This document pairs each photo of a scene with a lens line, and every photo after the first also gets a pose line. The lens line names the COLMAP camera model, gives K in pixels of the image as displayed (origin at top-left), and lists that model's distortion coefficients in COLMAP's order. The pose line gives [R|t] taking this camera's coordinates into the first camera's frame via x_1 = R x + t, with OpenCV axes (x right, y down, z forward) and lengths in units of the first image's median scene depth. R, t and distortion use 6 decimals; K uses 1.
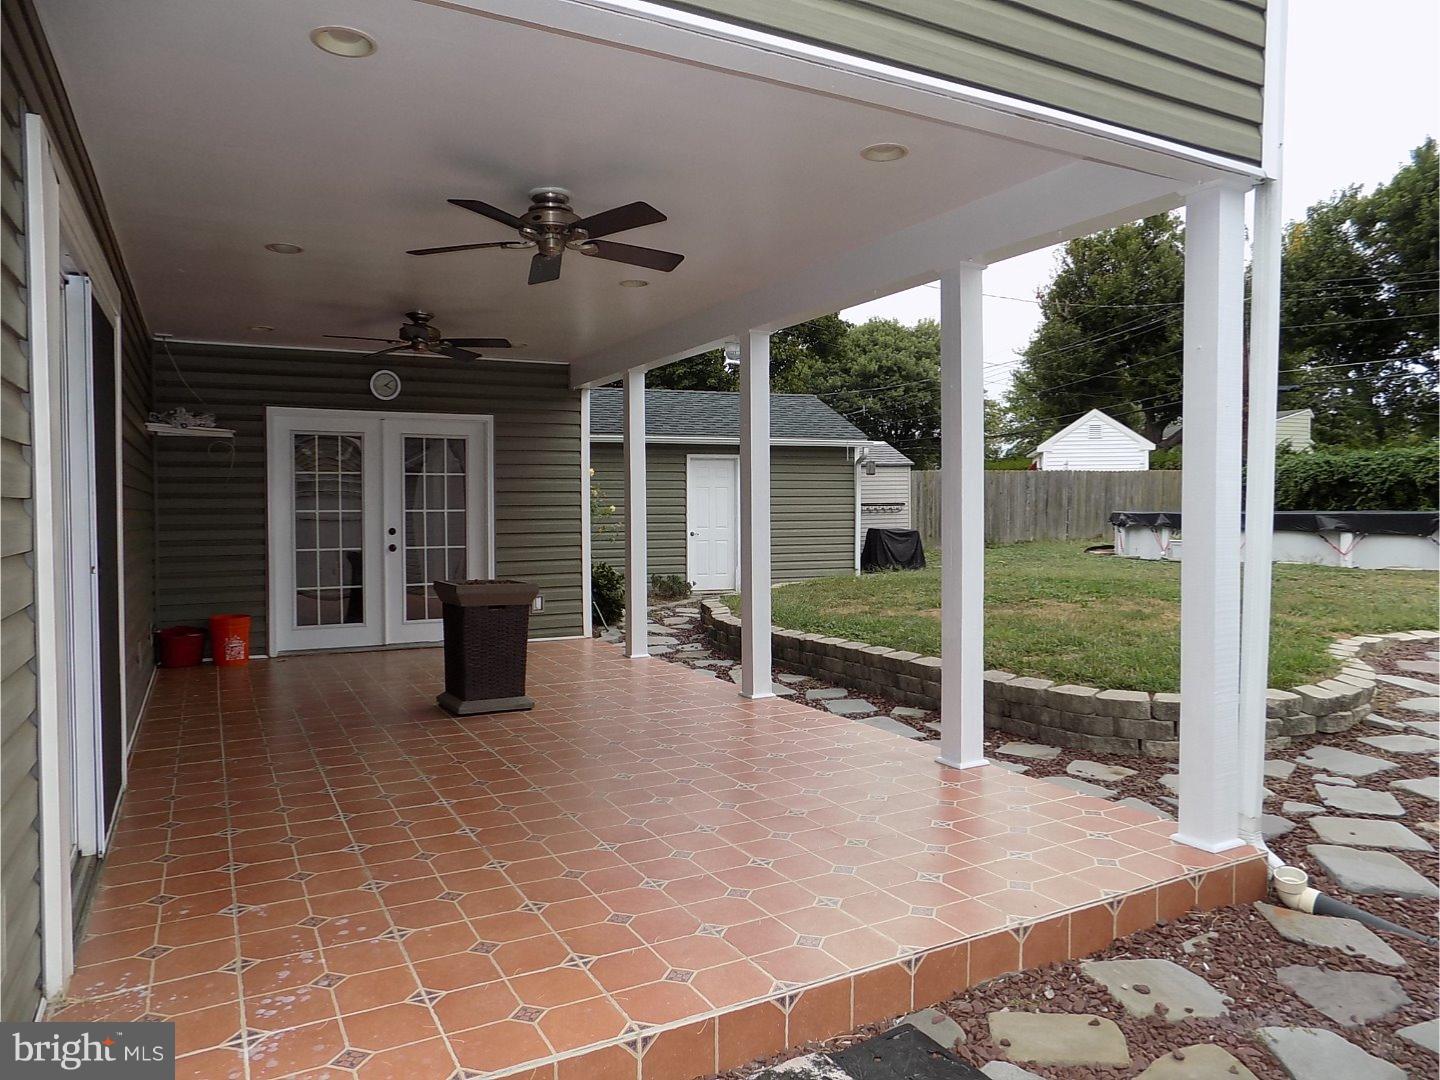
lens RADIAL K [[969.5, 0, 720.0], [0, 969.5, 540.0], [0, 0, 1]] dist [-0.074371, 0.082376]
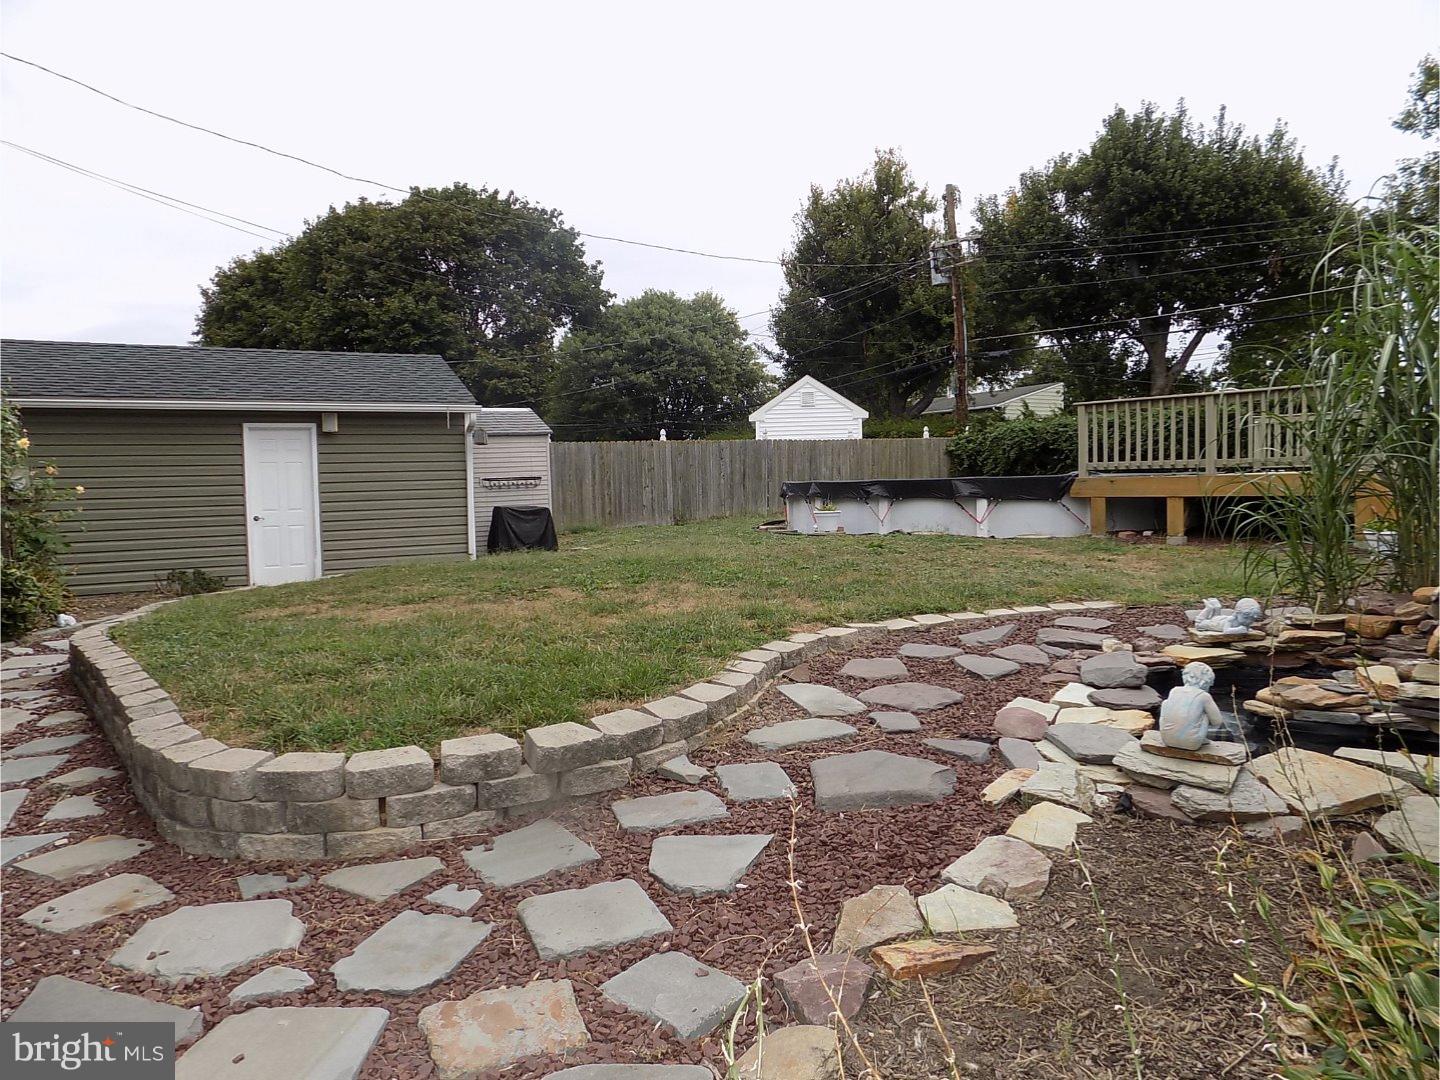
lens RADIAL K [[969.5, 0, 720.0], [0, 969.5, 540.0], [0, 0, 1]] dist [-0.074371, 0.082376]
pose [[0.984644, -0.028686, 0.172200, 0.152610], [0.025346, 0.999446, 0.021567, 0.003340], [-0.172723, -0.016871, 0.984826, 0.080734]]
